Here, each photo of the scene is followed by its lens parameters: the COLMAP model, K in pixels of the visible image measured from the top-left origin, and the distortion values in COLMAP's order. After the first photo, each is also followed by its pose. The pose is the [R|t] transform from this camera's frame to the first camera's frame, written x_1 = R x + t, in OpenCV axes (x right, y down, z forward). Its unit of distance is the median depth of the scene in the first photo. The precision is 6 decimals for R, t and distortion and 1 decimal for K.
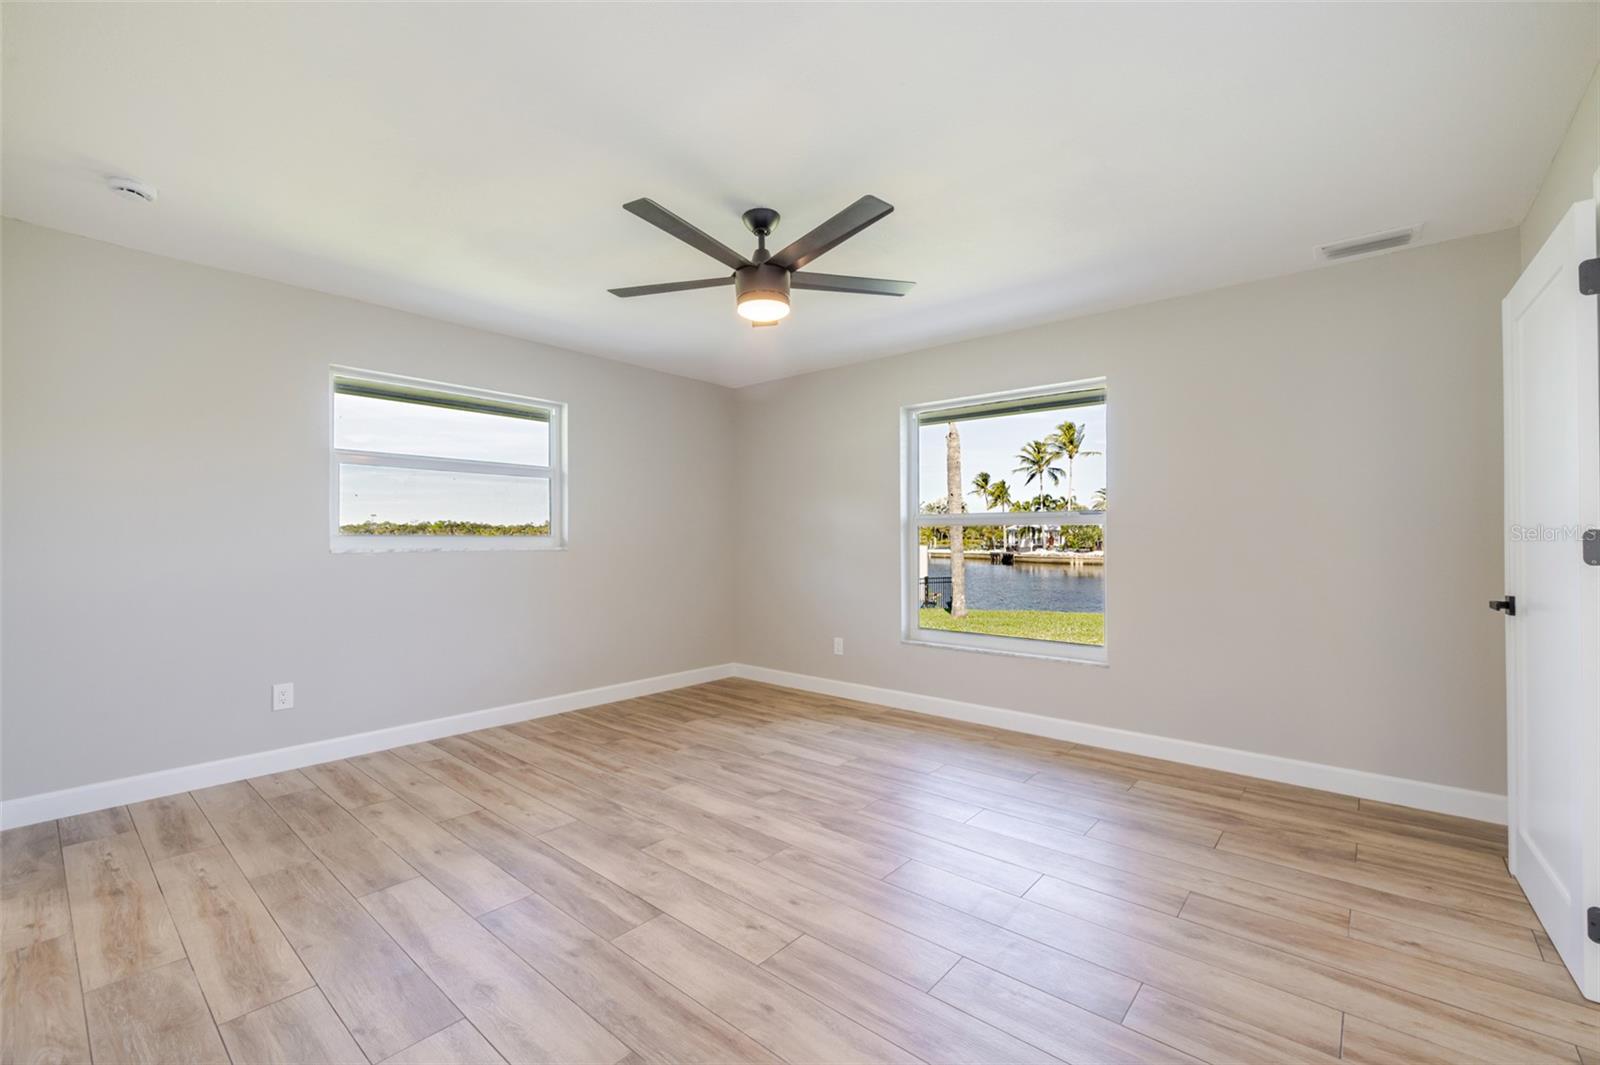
lens RADIAL K [[671.8, 0, 800.8], [0, 671.8, 532.8], [0, 0, 1]] dist [-0.000030, -0.000126]
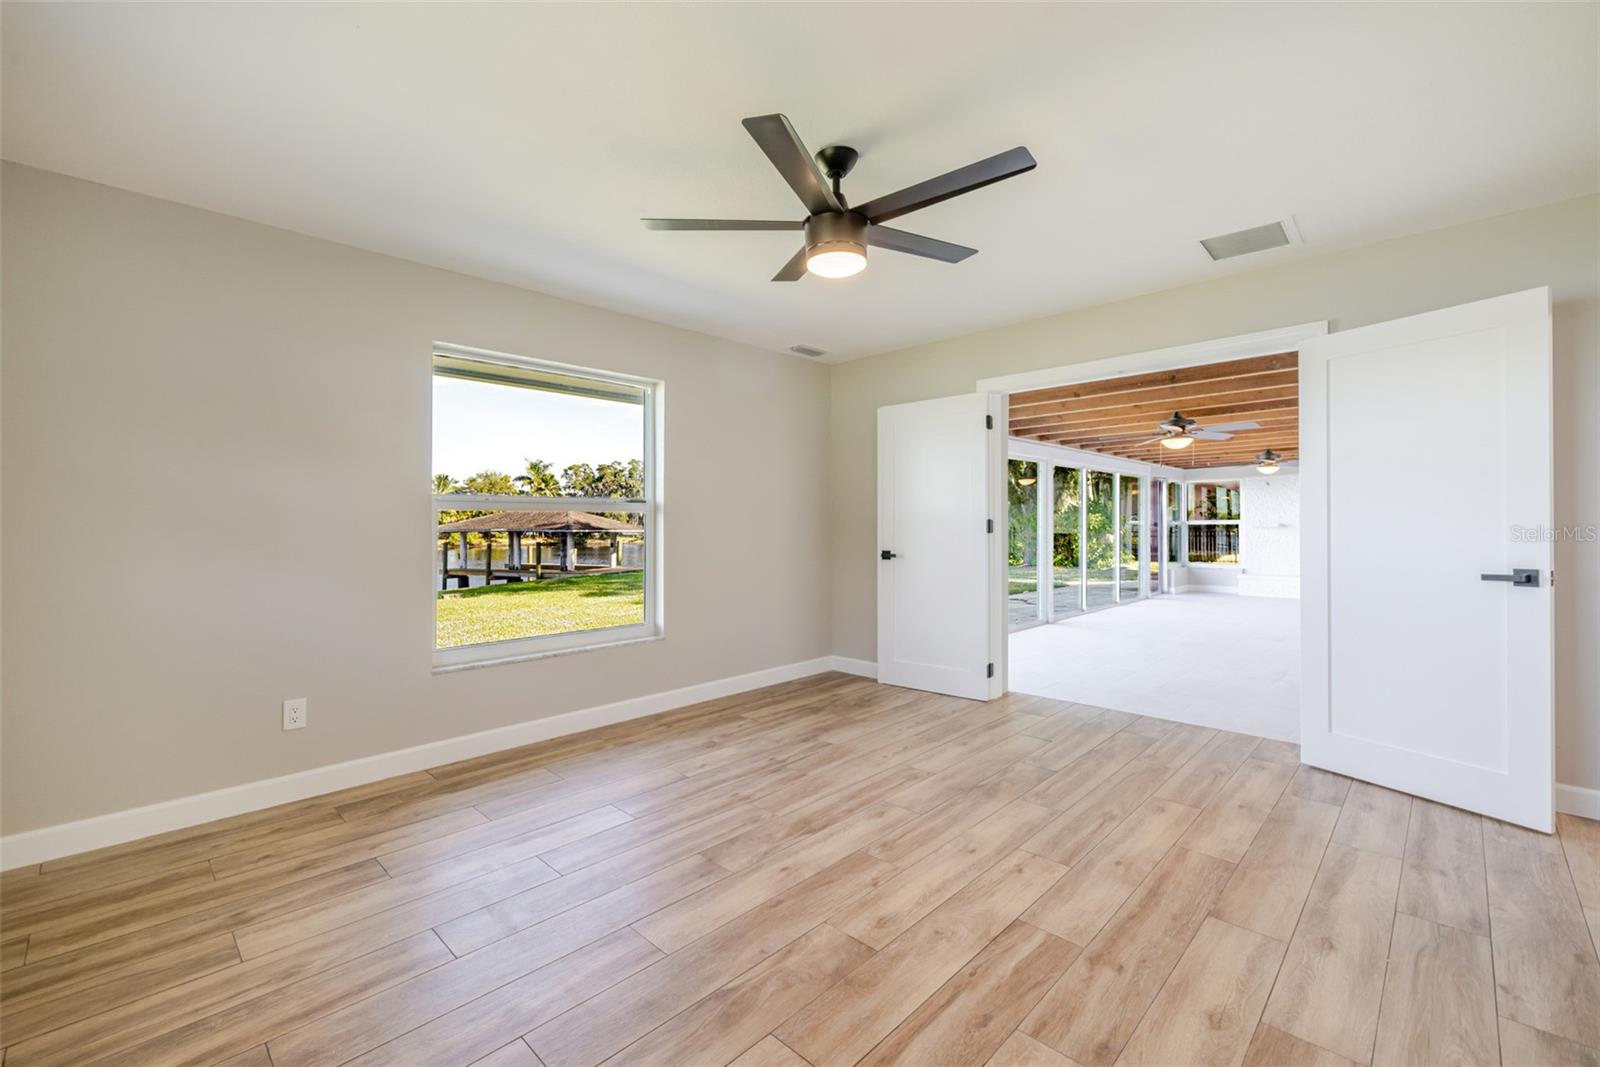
lens RADIAL K [[678.5, 0, 797.0], [0, 678.5, 519.6], [0, 0, 1]] dist [-0.000156, -0.000044]
pose [[0.061147, 0.004365, 0.998119, -0.846300], [-0.002512, 0.999988, -0.004219, 0.005140], [-0.998126, -0.002249, 0.061157, 0.898245]]
